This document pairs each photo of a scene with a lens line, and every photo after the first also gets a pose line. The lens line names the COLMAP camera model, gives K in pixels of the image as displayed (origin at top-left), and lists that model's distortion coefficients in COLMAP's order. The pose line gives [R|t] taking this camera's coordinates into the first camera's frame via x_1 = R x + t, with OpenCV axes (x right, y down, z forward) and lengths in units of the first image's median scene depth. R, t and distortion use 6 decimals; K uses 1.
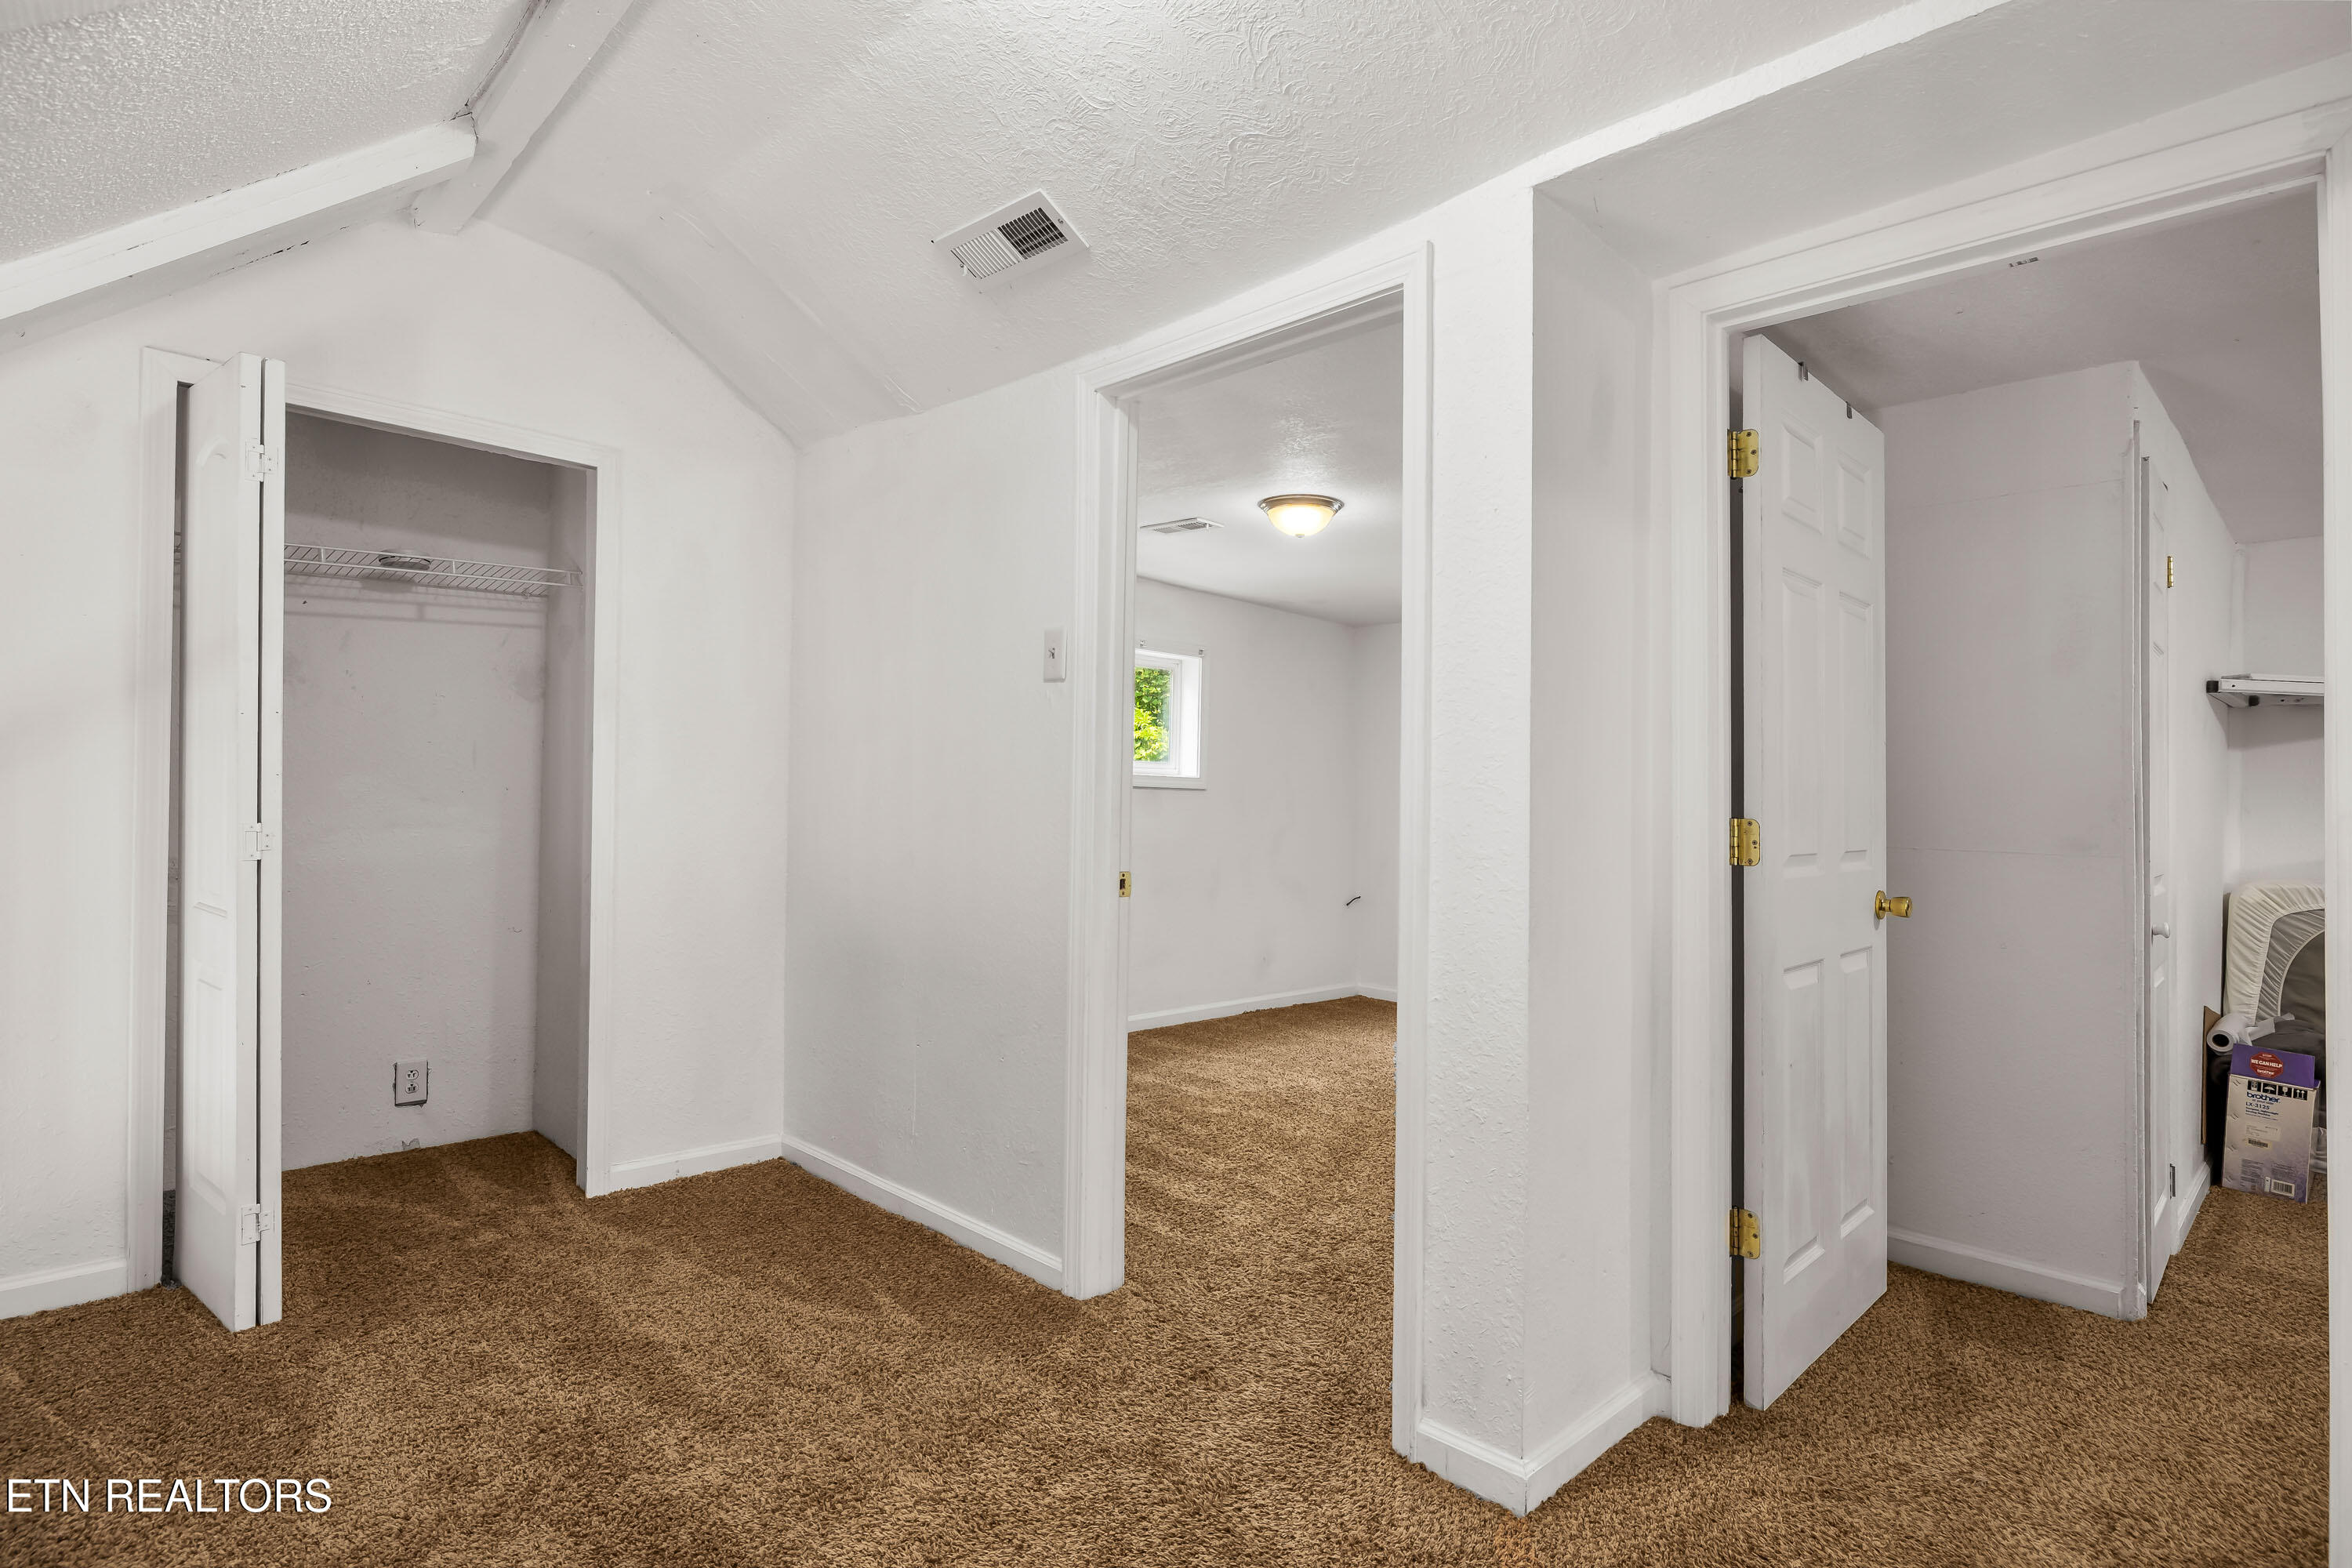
lens RADIAL K [[1195.6, 0, 1176.0], [0, 1195.6, 784.0], [0, 0, 1]] dist [-0.000287, -0.000022]
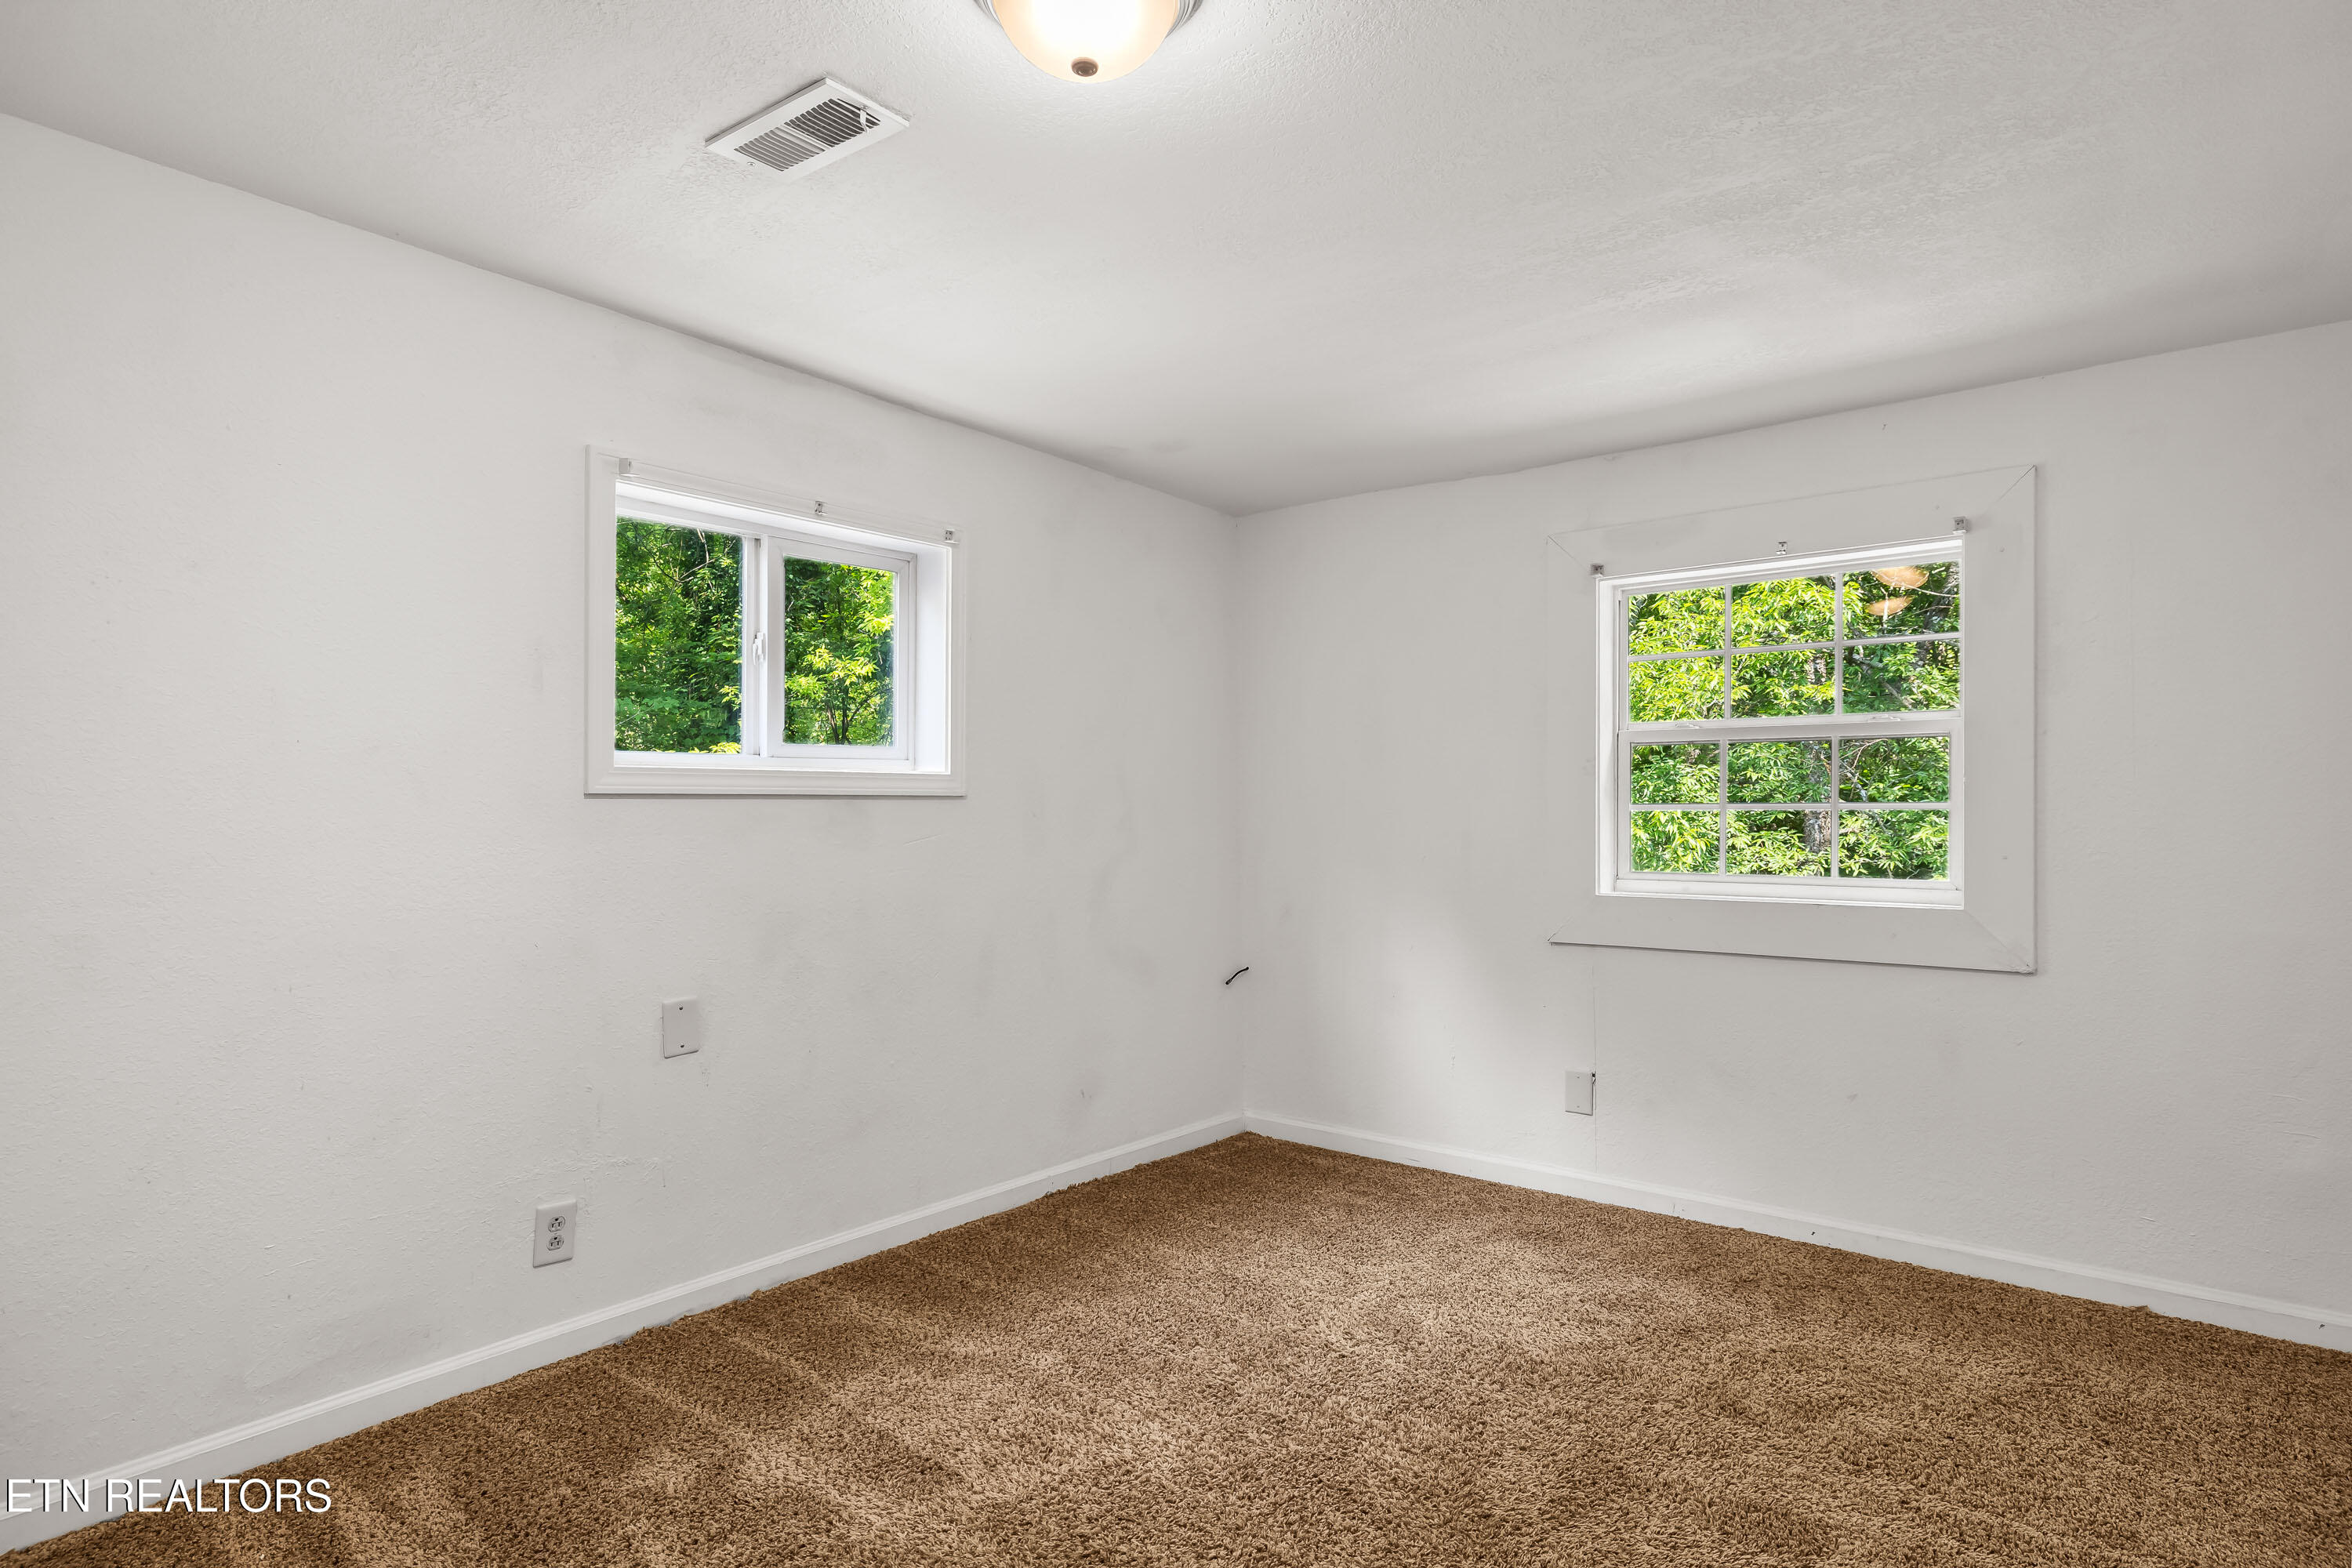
lens RADIAL K [[1294.1, 0, 1176.0], [0, 1294.1, 784.0], [0, 0, 1]] dist [0.000051, -0.000009]
pose [[0.994541, -0.004320, 0.104258, 0.058855], [0.004631, 0.999986, -0.002743, 0.000789], [-0.104245, 0.003211, 0.994546, 0.414965]]
